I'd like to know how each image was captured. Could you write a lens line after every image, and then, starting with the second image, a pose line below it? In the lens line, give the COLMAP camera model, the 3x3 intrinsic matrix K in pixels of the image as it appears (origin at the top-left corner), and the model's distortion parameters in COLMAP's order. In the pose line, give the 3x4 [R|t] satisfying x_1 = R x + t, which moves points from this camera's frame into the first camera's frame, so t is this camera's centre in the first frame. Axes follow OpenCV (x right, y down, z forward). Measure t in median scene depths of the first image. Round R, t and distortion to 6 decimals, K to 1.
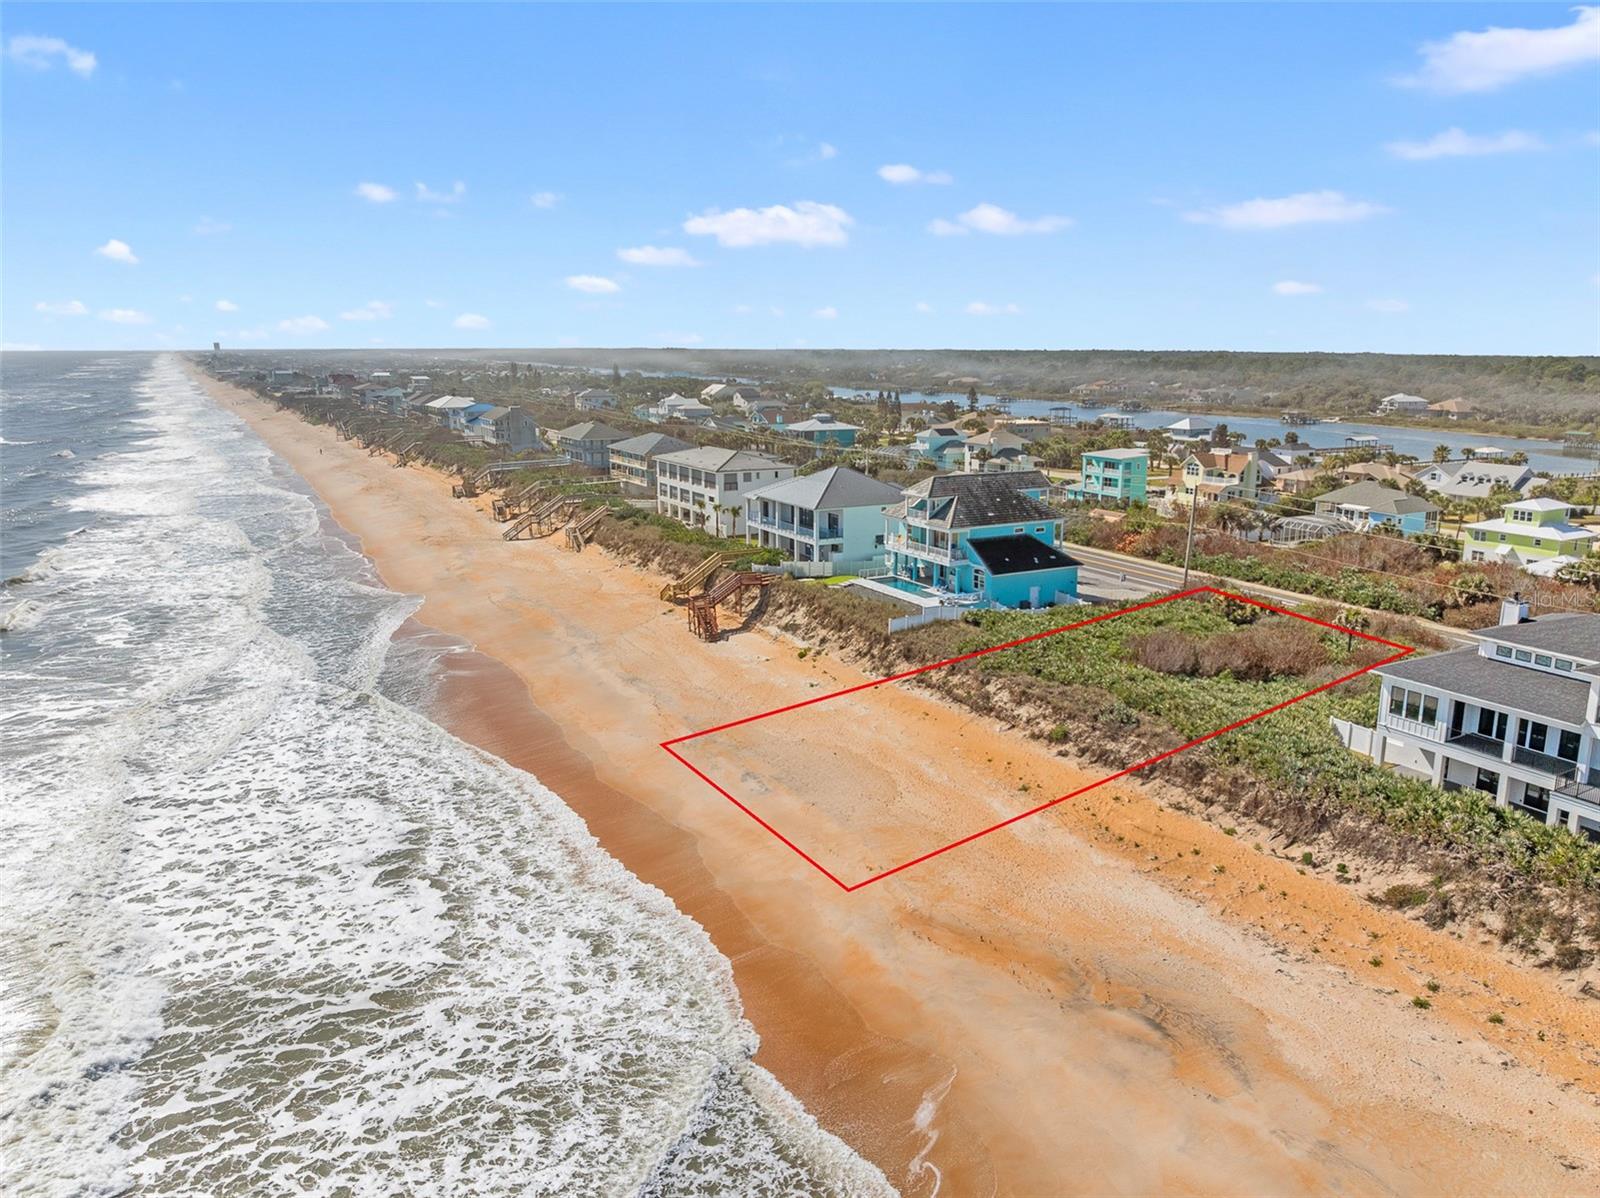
lens RADIAL K [[1121.0, 0, 818.2], [0, 1121.0, 595.6], [0, 0, 1]] dist [-0.031707, -0.002354]
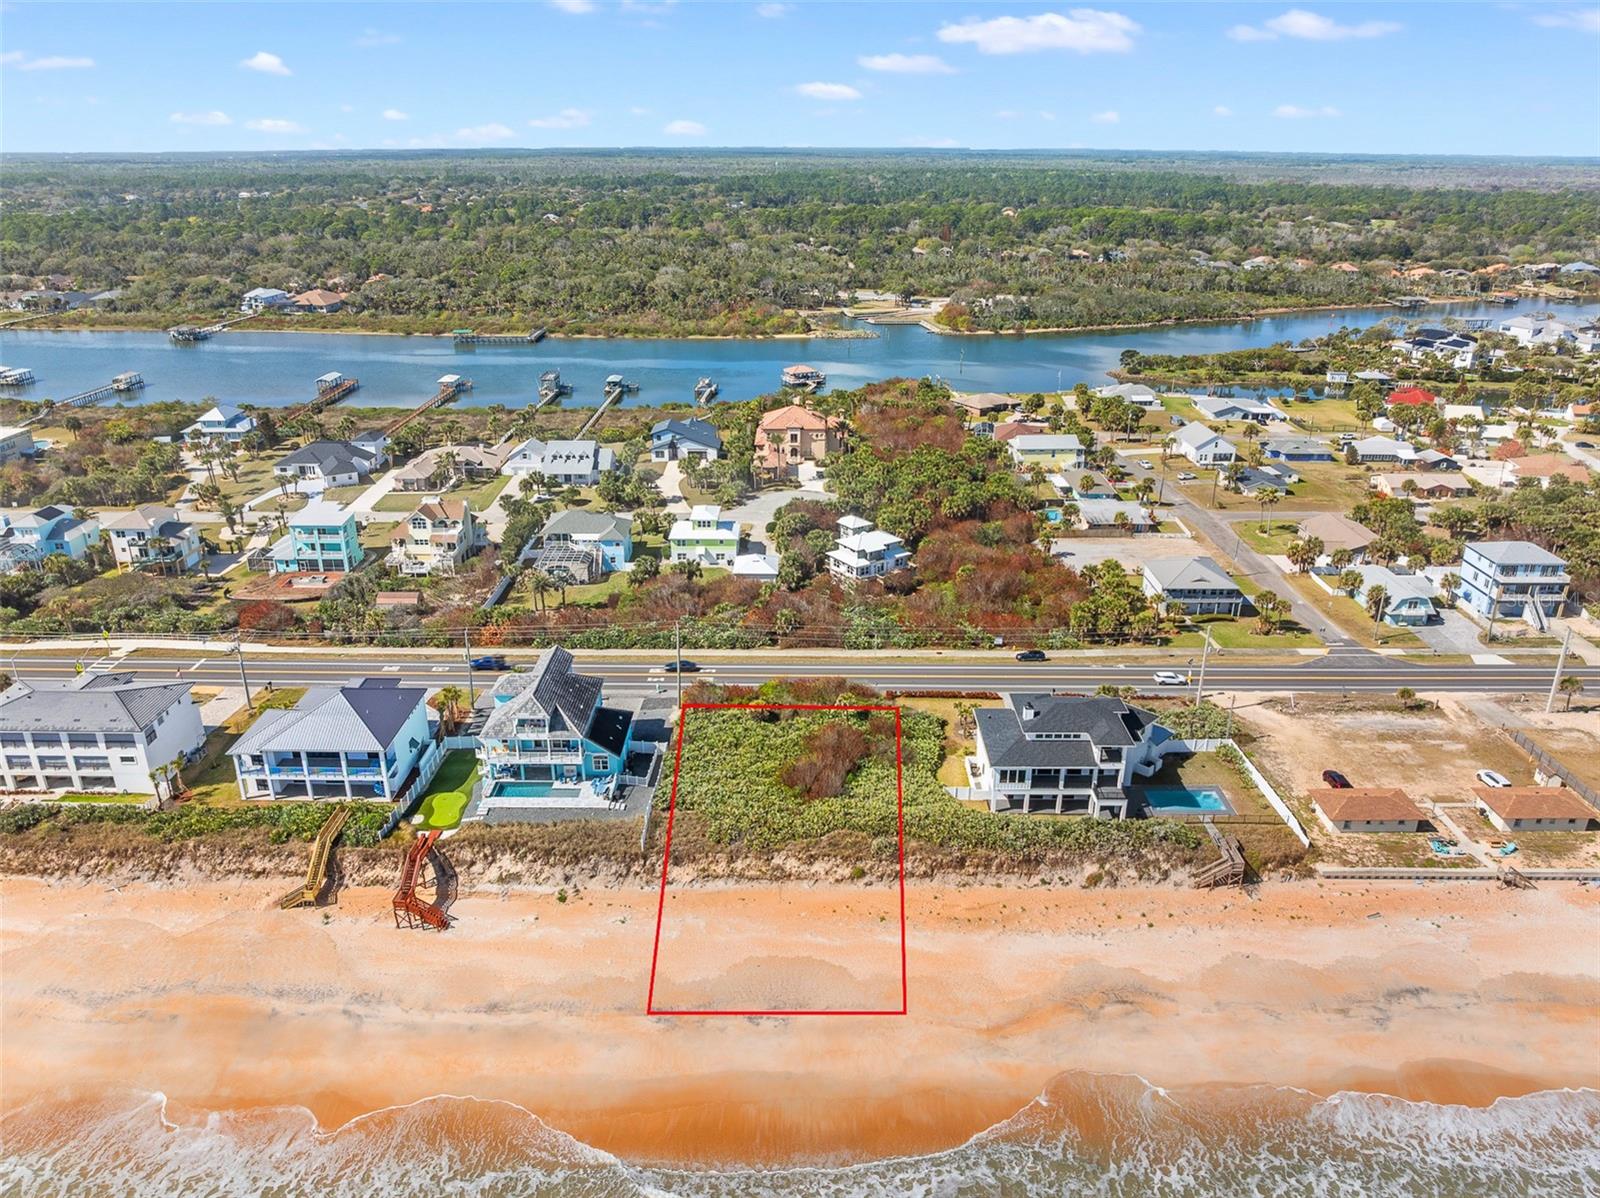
lens RADIAL K [[1120.7, 0, 800.4], [0, 1120.7, 593.1], [0, 0, 1]] dist [-0.037687, 0.000864]
pose [[0.503553, -0.324723, 0.800618, -0.828681], [0.185133, 0.945710, 0.267130, -0.592518], [-0.843896, 0.013706, 0.536332, 0.193208]]
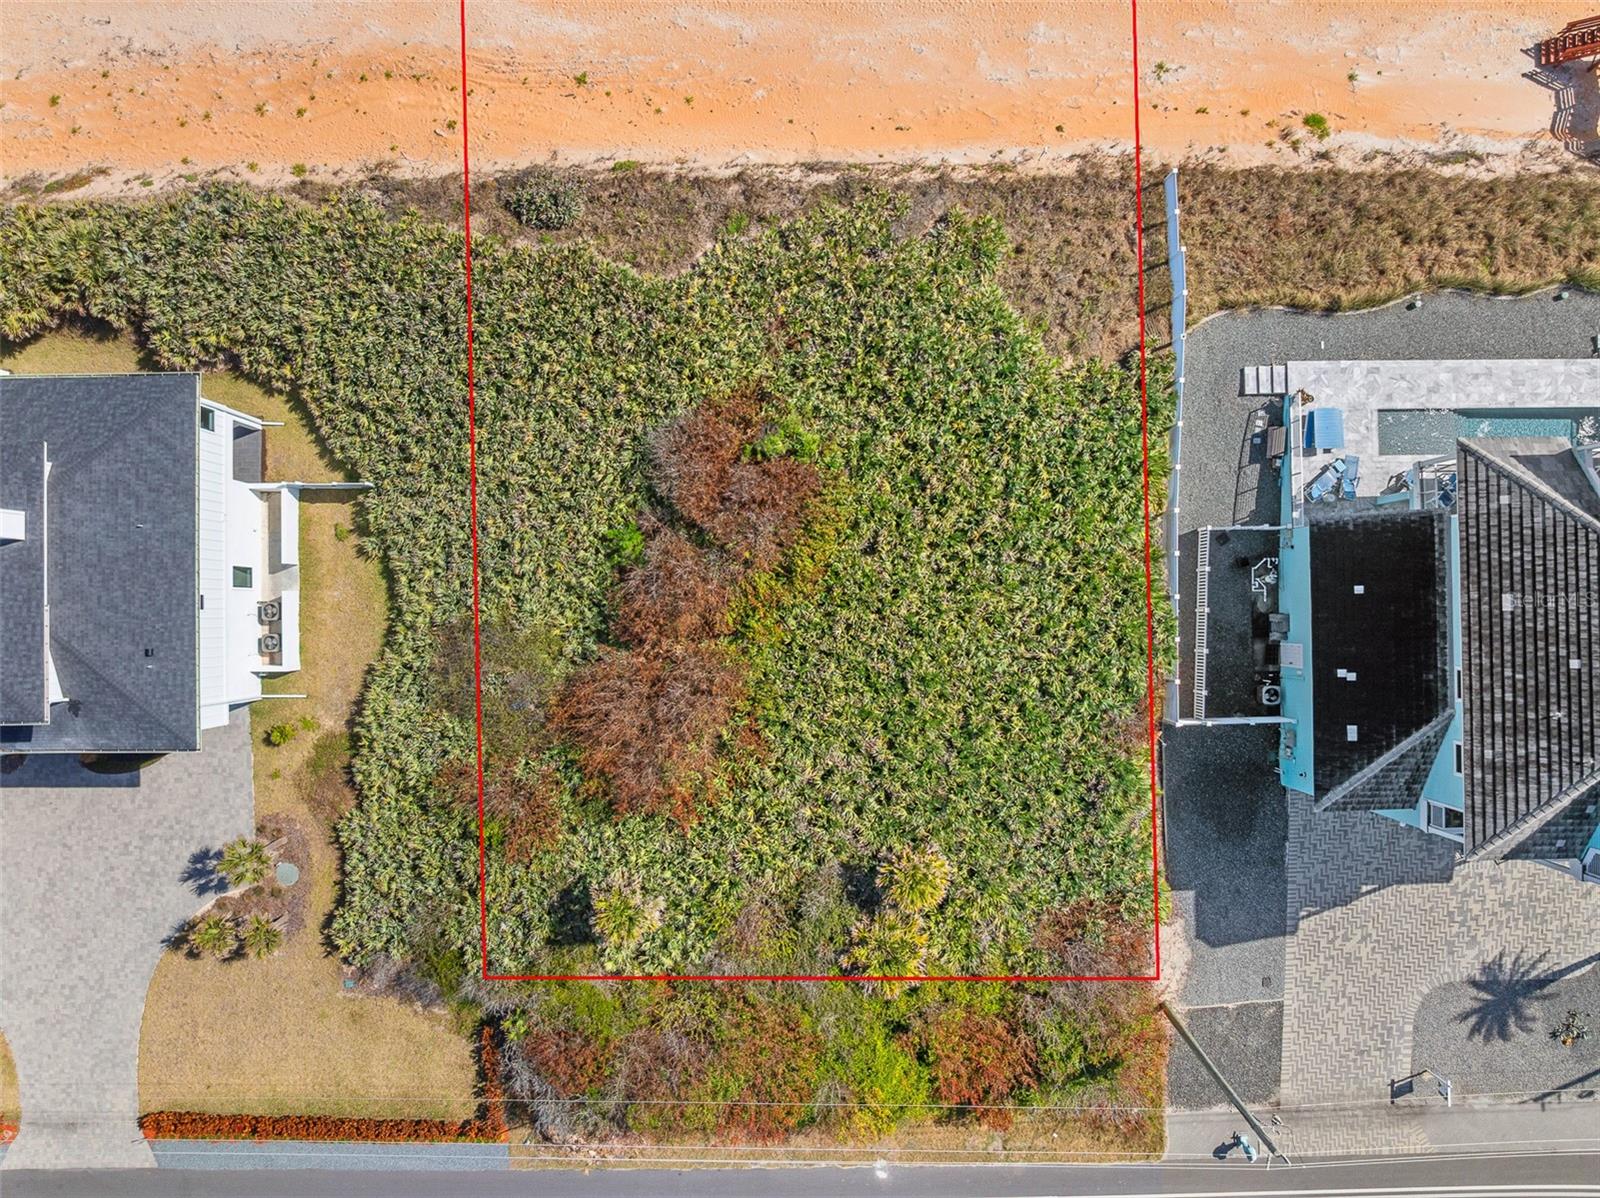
lens RADIAL K [[1120.7, 0, 800.4], [0, 1120.7, 593.1], [0, 0, 1]] dist [-0.037687, 0.000864]
pose [[-0.488892, 0.872091, -0.021008, 0.342397], [-0.192154, -0.084168, 0.977749, -0.472443], [0.850918, 0.482050, 0.208725, 0.930706]]
